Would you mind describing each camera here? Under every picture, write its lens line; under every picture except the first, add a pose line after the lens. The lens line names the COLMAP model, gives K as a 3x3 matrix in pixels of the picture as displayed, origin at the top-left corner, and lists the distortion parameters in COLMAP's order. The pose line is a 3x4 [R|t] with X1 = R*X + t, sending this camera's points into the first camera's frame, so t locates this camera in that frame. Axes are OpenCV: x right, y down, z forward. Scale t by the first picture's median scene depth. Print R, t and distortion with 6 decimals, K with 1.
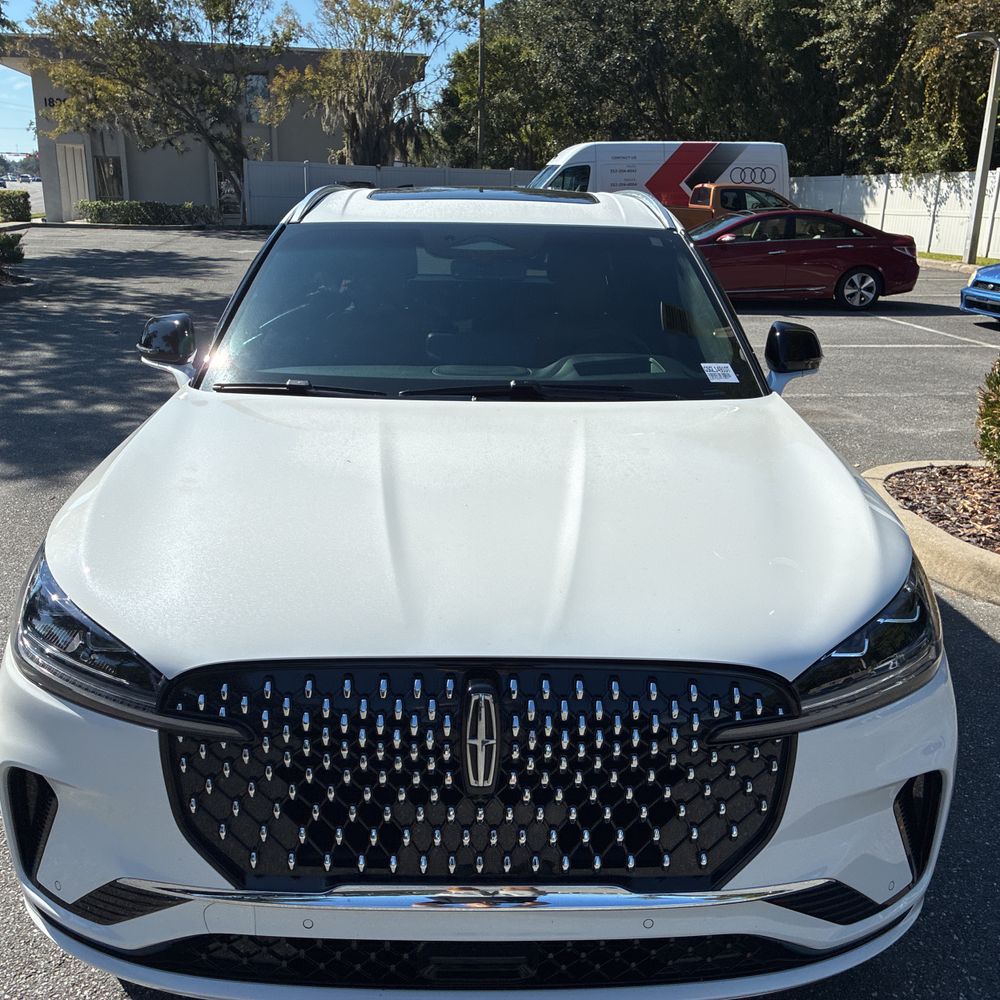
lens RADIAL K [[1030.6, 0, 496.5], [0, 1030.6, 500.7], [0, 0, 1]] dist [0.026046, 0.000000]
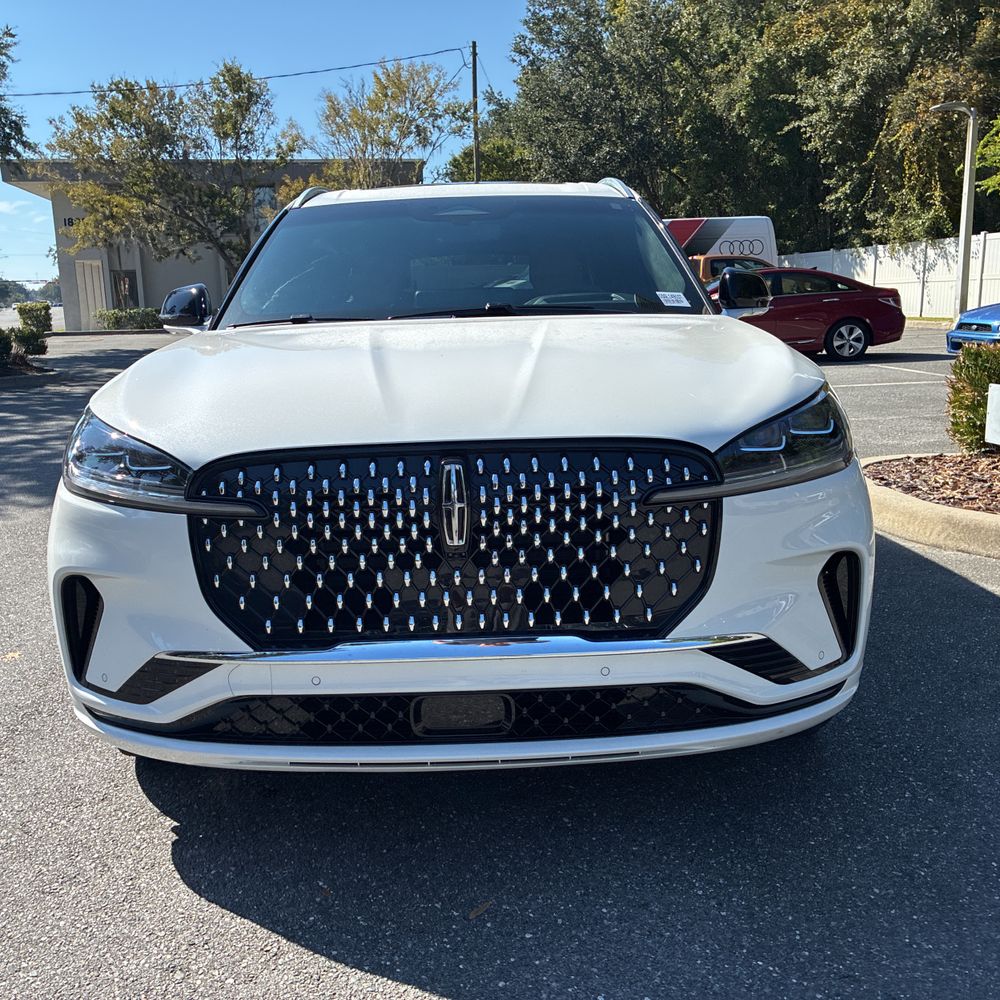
lens RADIAL K [[1030.6, 0, 480.6], [0, 1030.6, 509.9], [0, 0, 1]] dist [0.026046, 0.000000]
pose [[0.998741, -0.042623, -0.026464, 0.010246], [0.040162, 0.995358, -0.087456, 0.073659], [0.030069, 0.086283, 0.995817, -0.041416]]
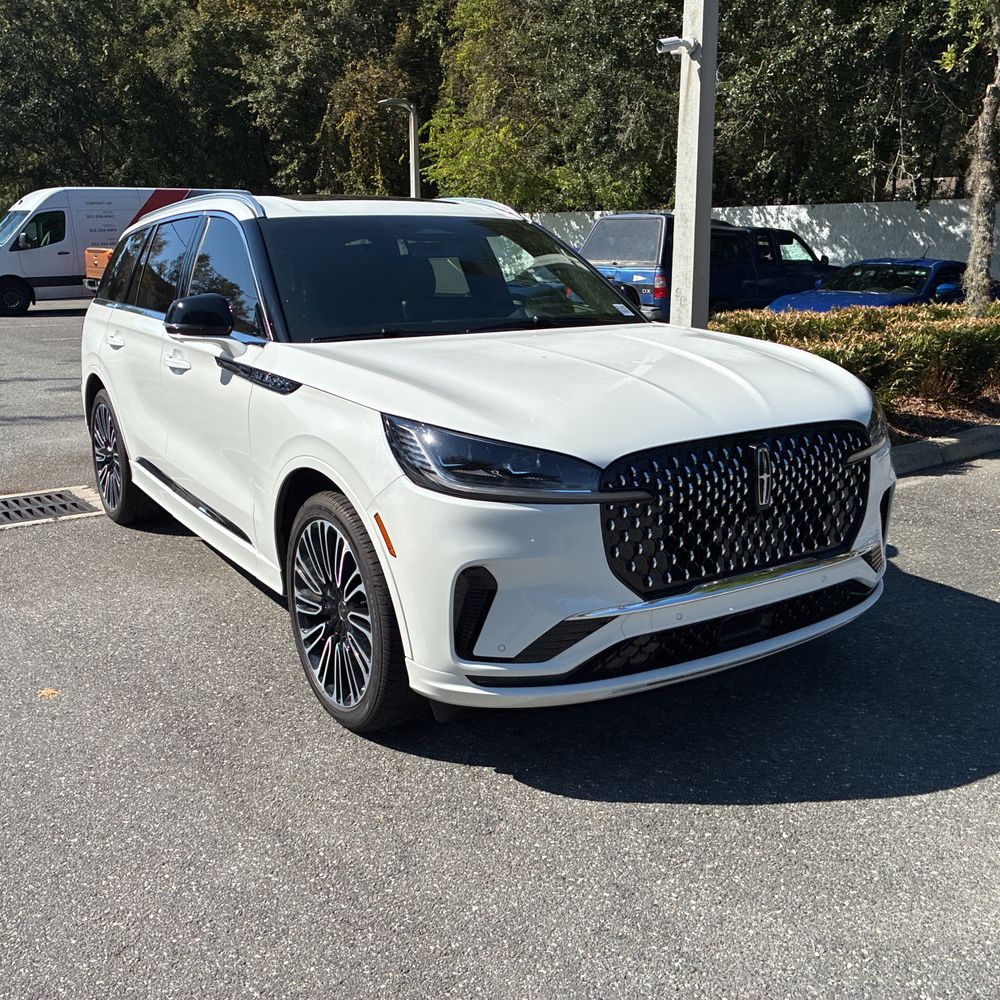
lens RADIAL K [[1030.6, 0, 497.3], [0, 1030.6, 500.9], [0, 0, 1]] dist [0.026046, 0.000000]
pose [[0.849173, -0.146470, 0.507398, -0.270833], [0.170848, 0.985296, -0.001505, 0.042578], [-0.499717, 0.087966, 0.861711, -0.054215]]
